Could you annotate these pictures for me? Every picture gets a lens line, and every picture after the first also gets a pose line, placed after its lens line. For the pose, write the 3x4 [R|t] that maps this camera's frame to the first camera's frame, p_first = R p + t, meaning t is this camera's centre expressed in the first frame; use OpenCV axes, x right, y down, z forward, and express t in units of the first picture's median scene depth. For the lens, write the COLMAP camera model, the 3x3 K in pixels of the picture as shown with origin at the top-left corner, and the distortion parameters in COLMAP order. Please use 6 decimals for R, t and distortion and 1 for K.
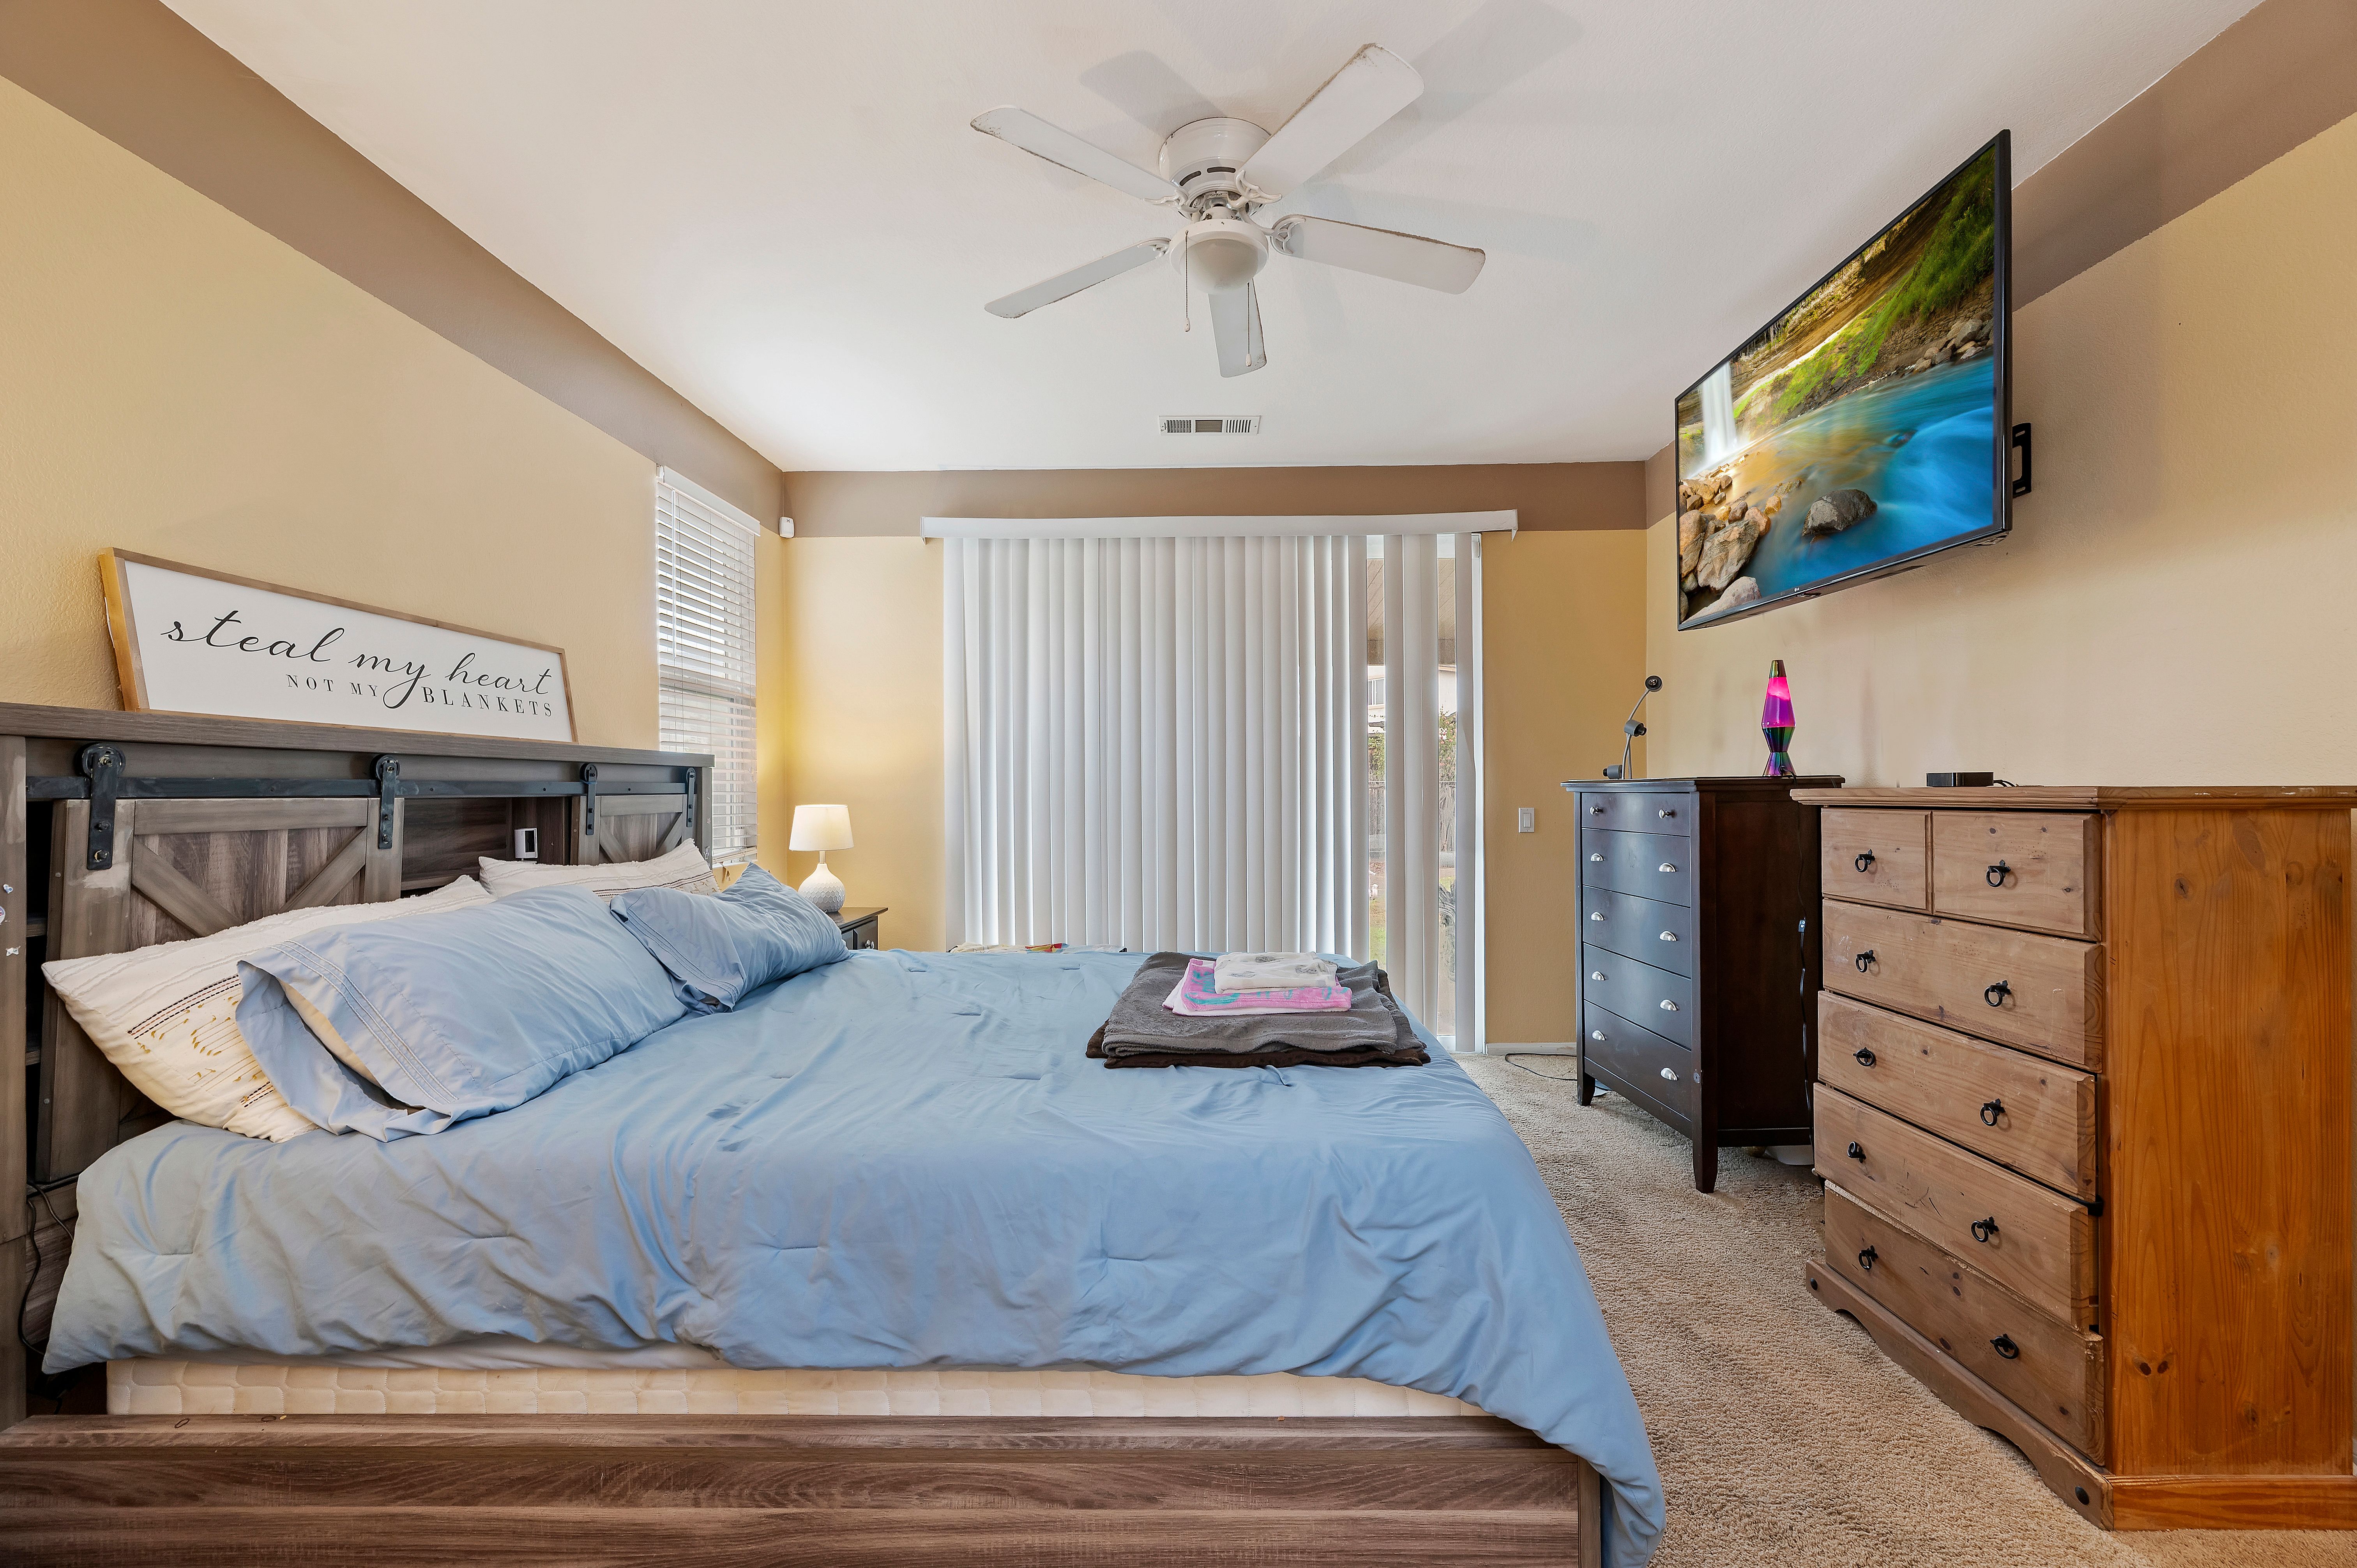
lens RADIAL K [[969.2, 0, 1177.1], [0, 969.2, 783.4], [0, 0, 1]] dist [0.004106, -0.001140]
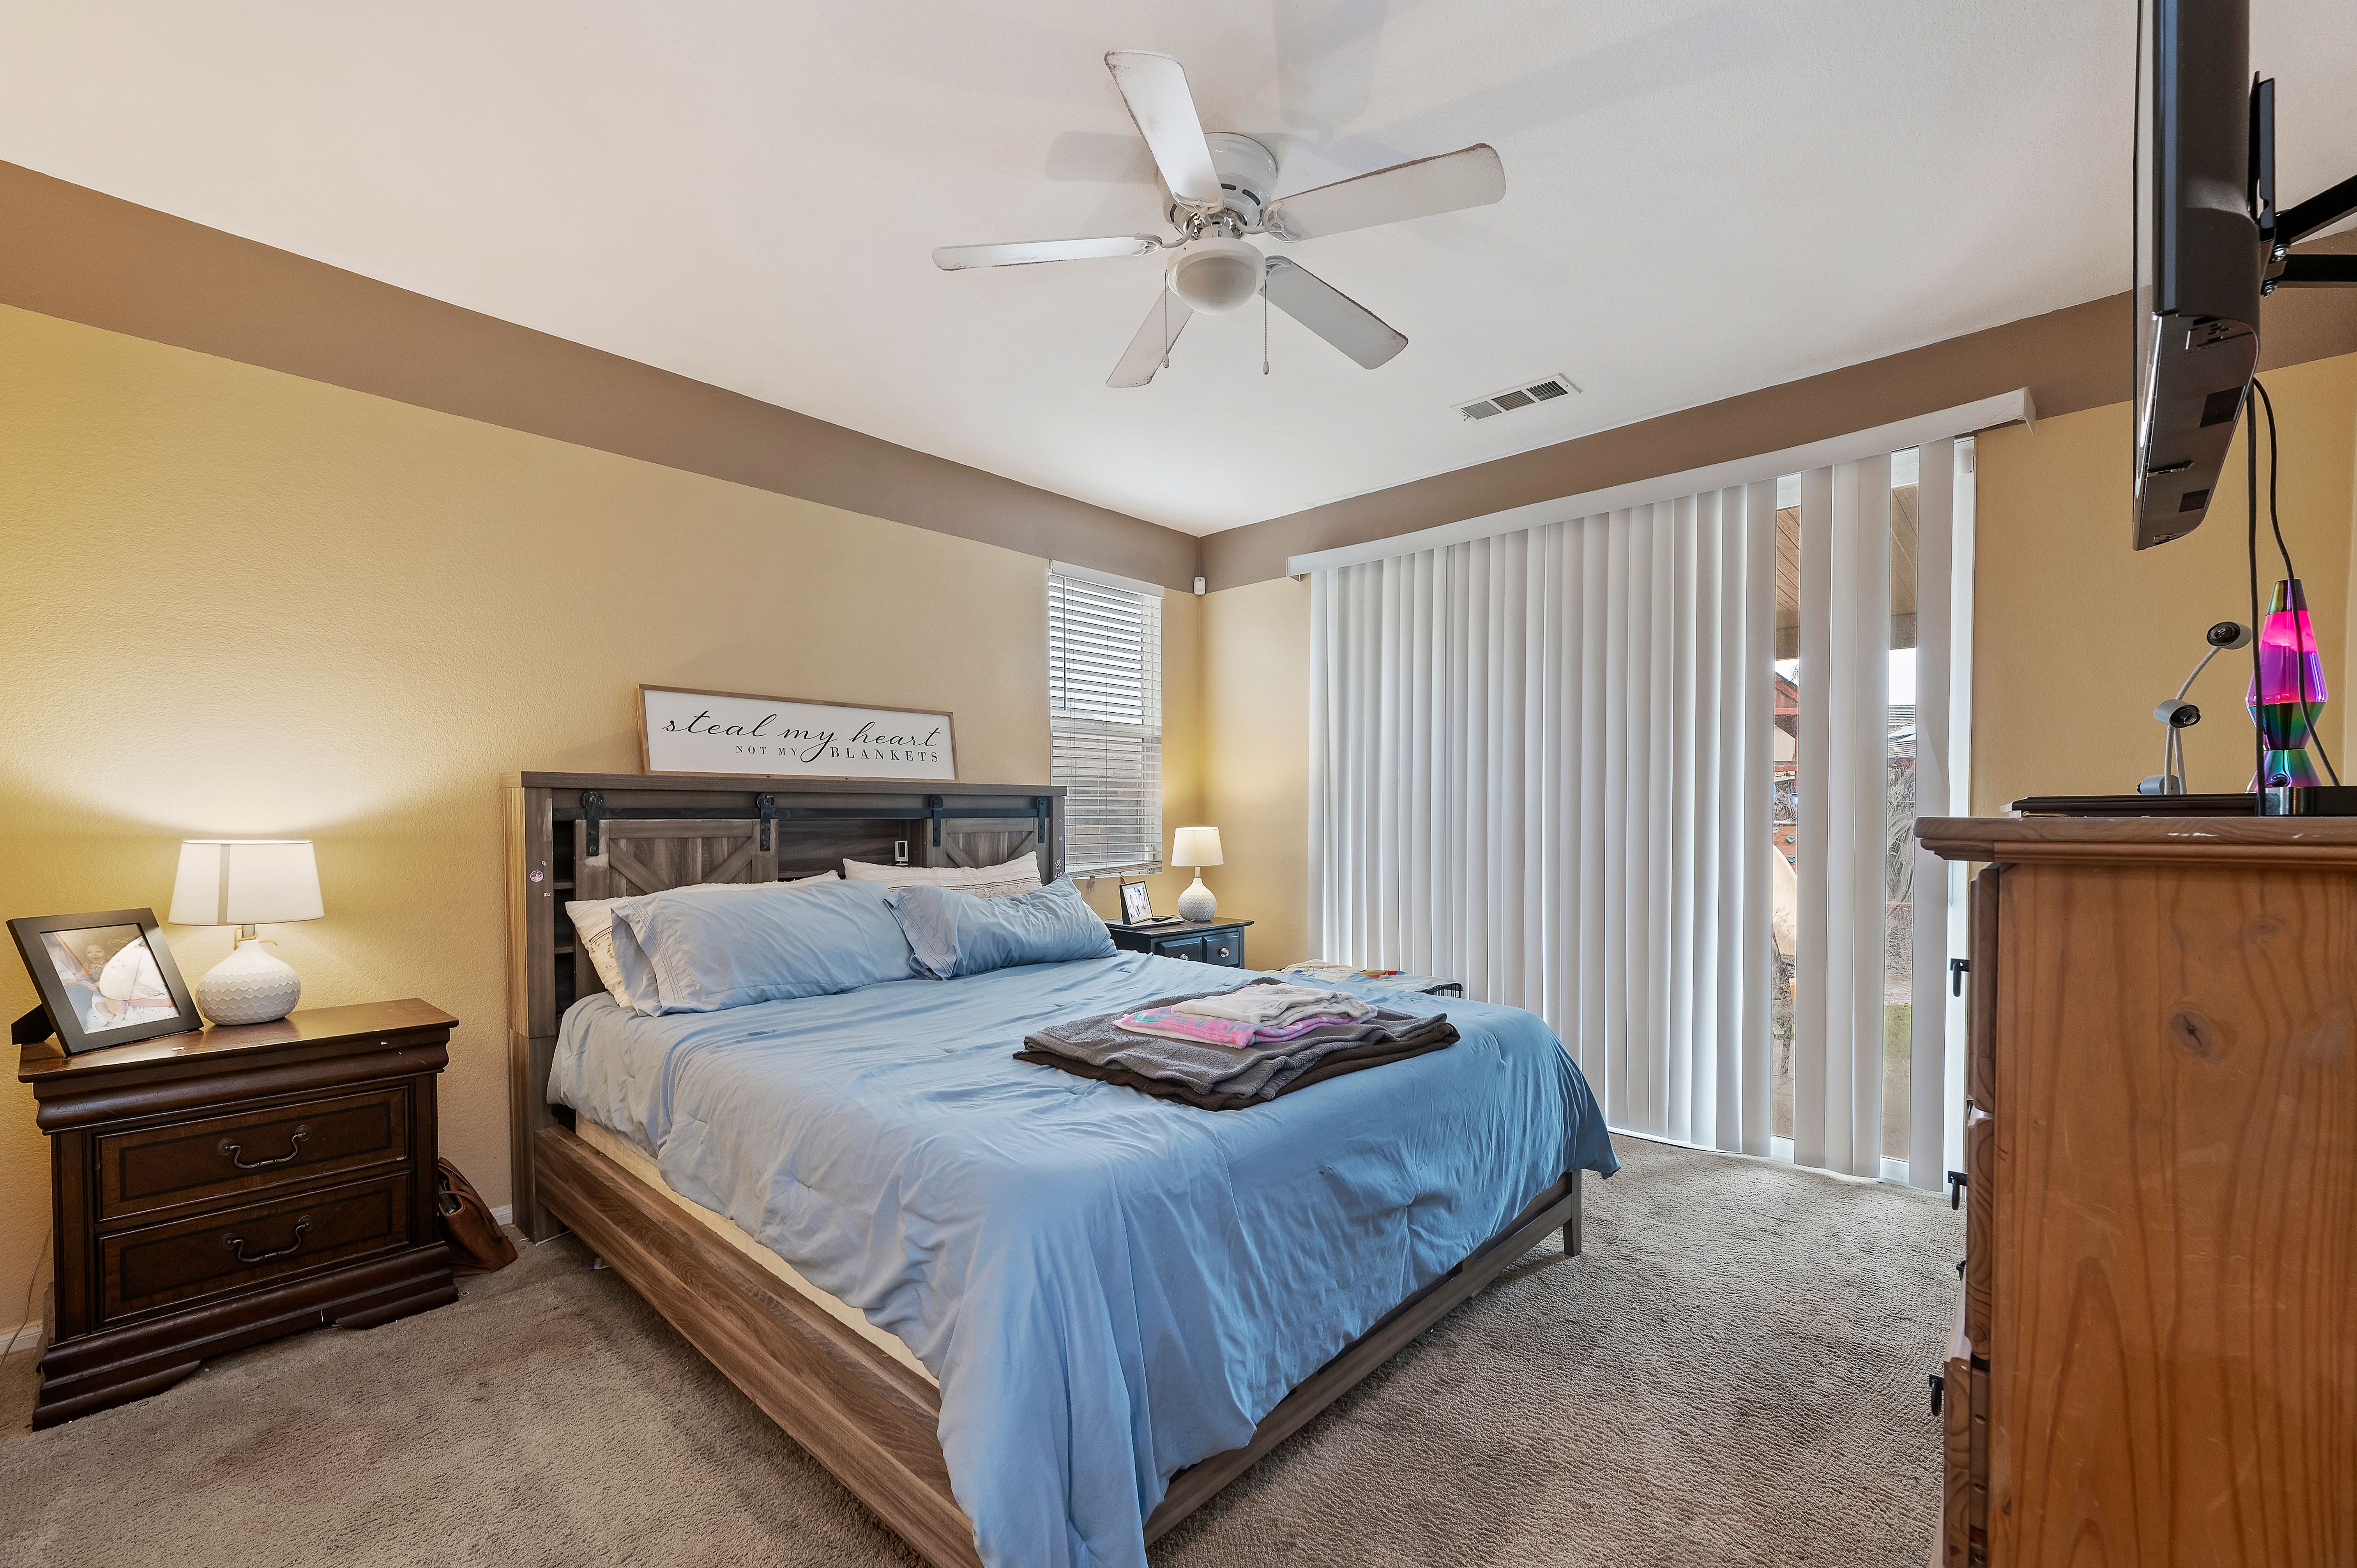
lens RADIAL K [[969.2, 0, 1167.0], [0, 969.2, 827.1], [0, 0, 1]] dist [0.004106, -0.001140]
pose [[0.743578, 0.010968, -0.668559, 0.739880], [0.004307, 0.999766, 0.021192, -0.003534], [0.668635, -0.018637, 0.743357, 0.241000]]
